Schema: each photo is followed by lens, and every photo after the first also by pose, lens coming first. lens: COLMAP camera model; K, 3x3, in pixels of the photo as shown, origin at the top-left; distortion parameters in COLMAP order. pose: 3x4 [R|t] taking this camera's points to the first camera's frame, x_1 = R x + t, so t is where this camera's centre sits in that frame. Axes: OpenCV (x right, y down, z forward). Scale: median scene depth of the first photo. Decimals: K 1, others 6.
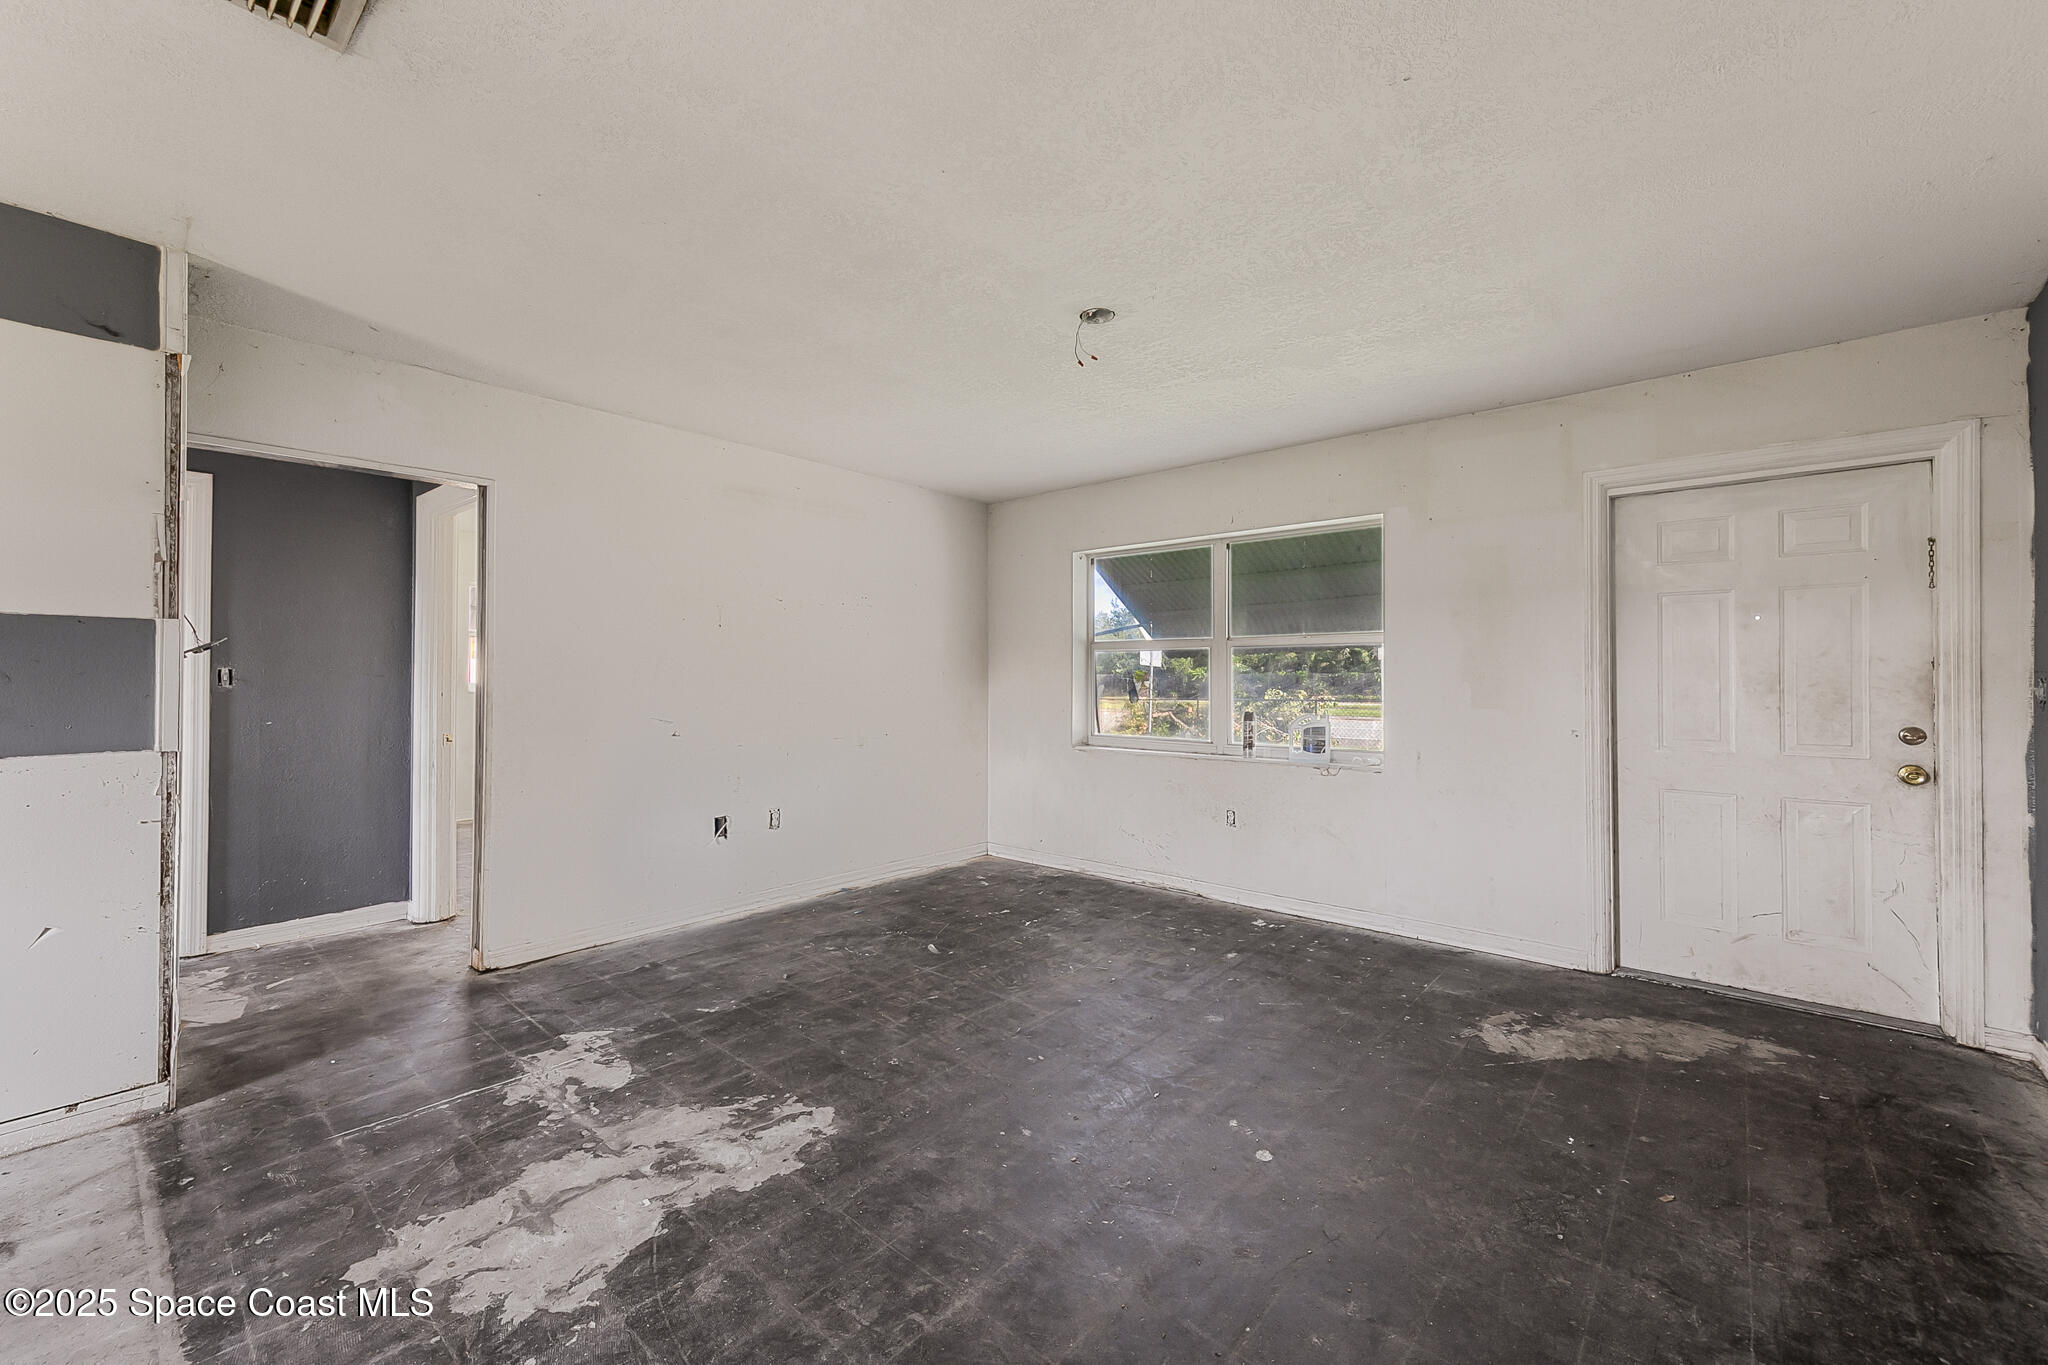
lens RADIAL K [[810.2, 0, 1038.3], [0, 810.2, 673.4], [0, 0, 1]] dist [0.007243, -0.000021]
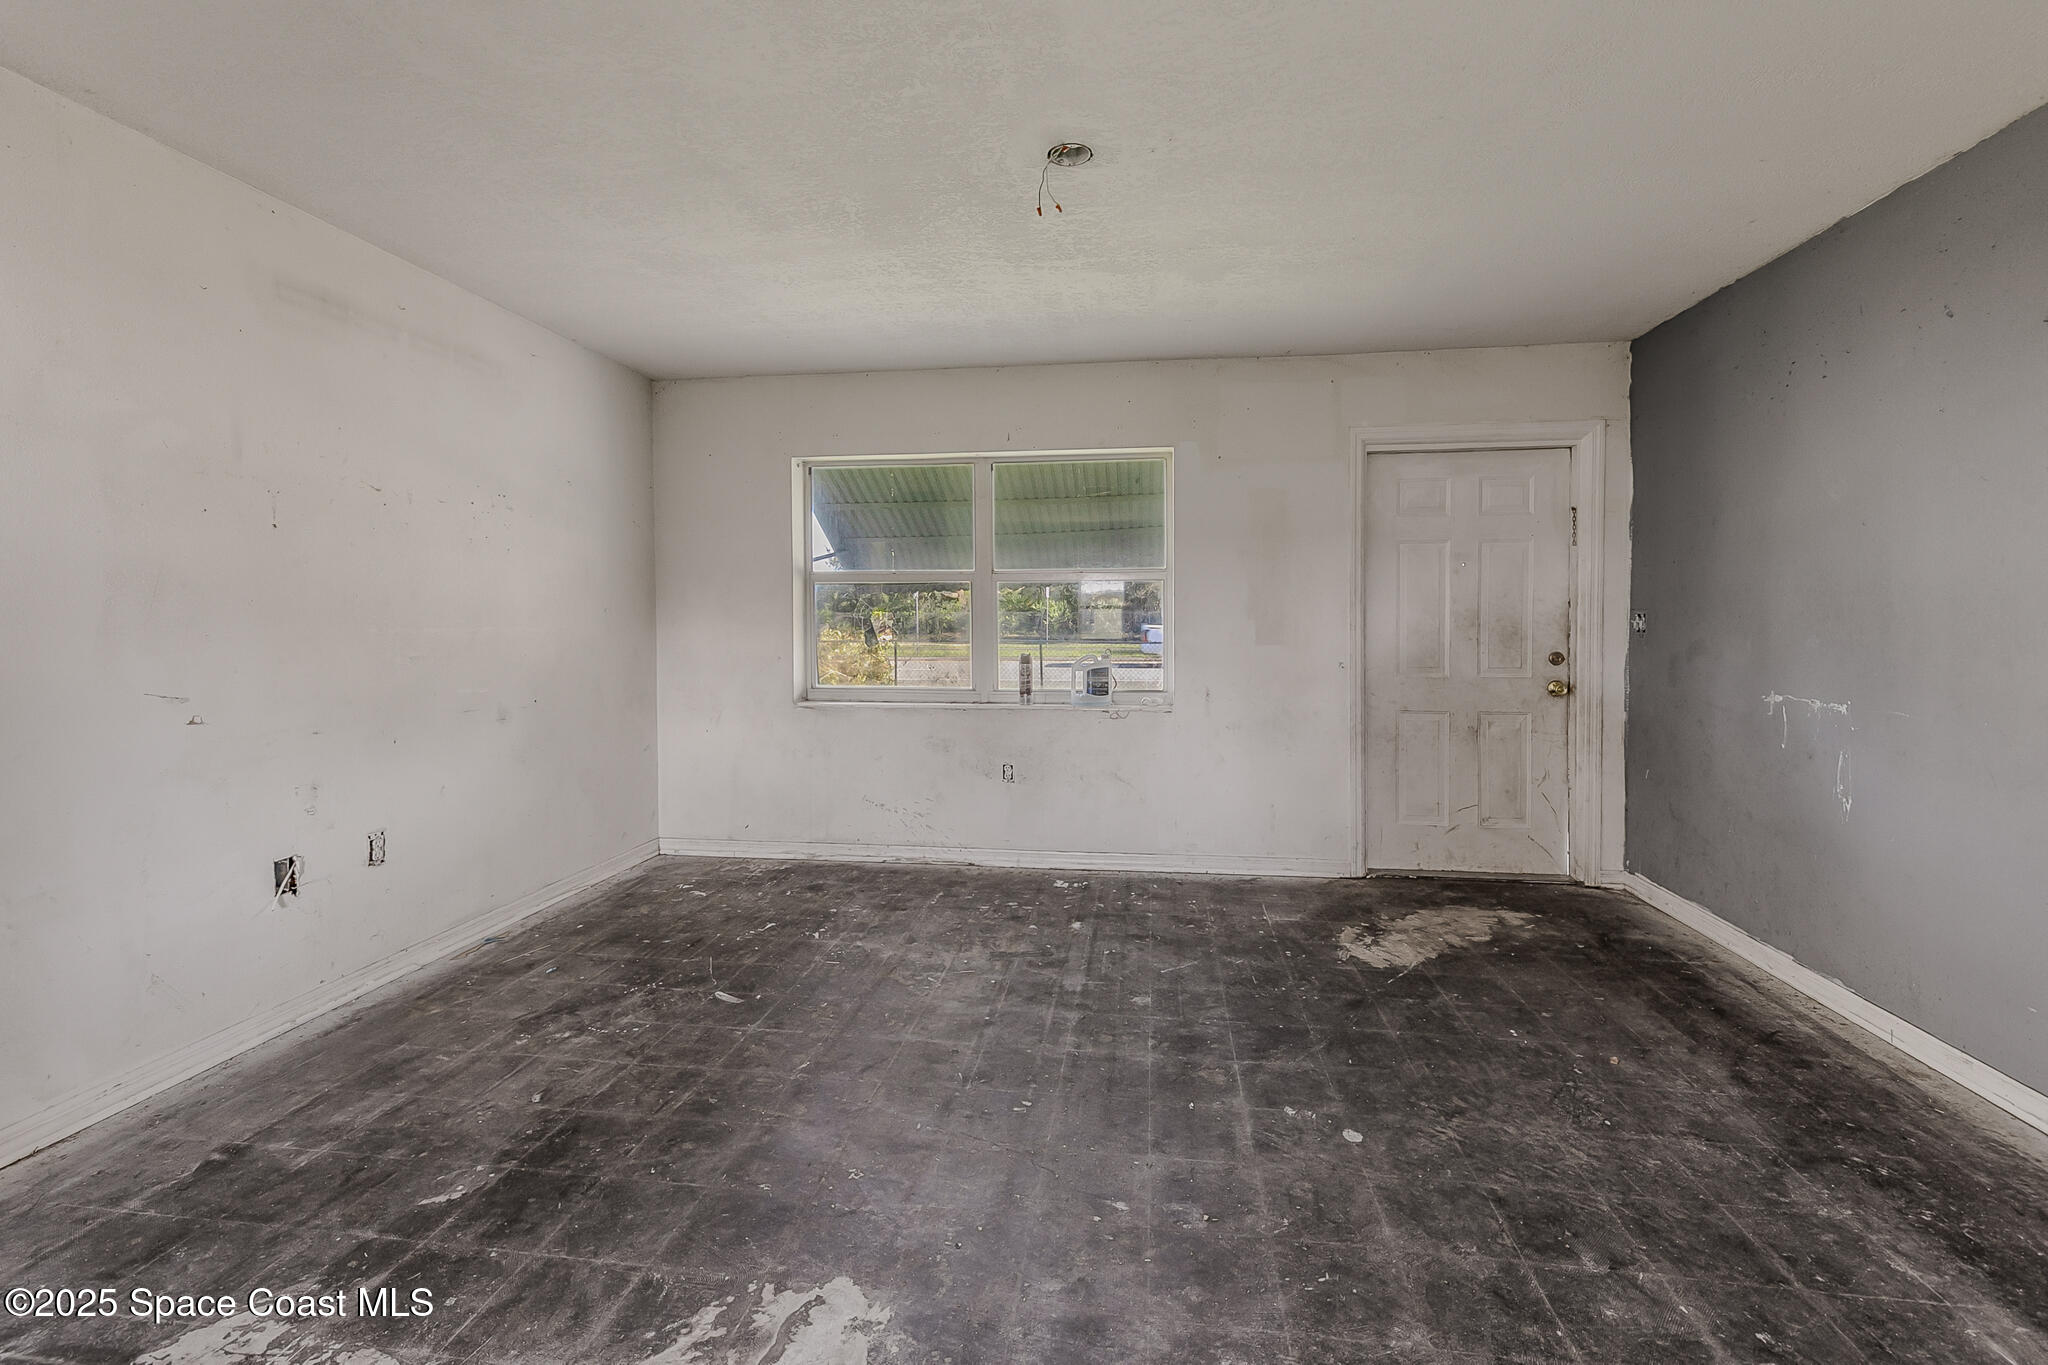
lens RADIAL K [[876.8, 0, 1042.5], [0, 876.8, 638.2], [0, 0, 1]] dist [0.007564, -0.001391]
pose [[0.842171, -0.015922, 0.538975, -0.340104], [0.000343, 0.999580, 0.028993, 0.002934], [-0.539210, -0.024232, 0.841823, 0.232370]]
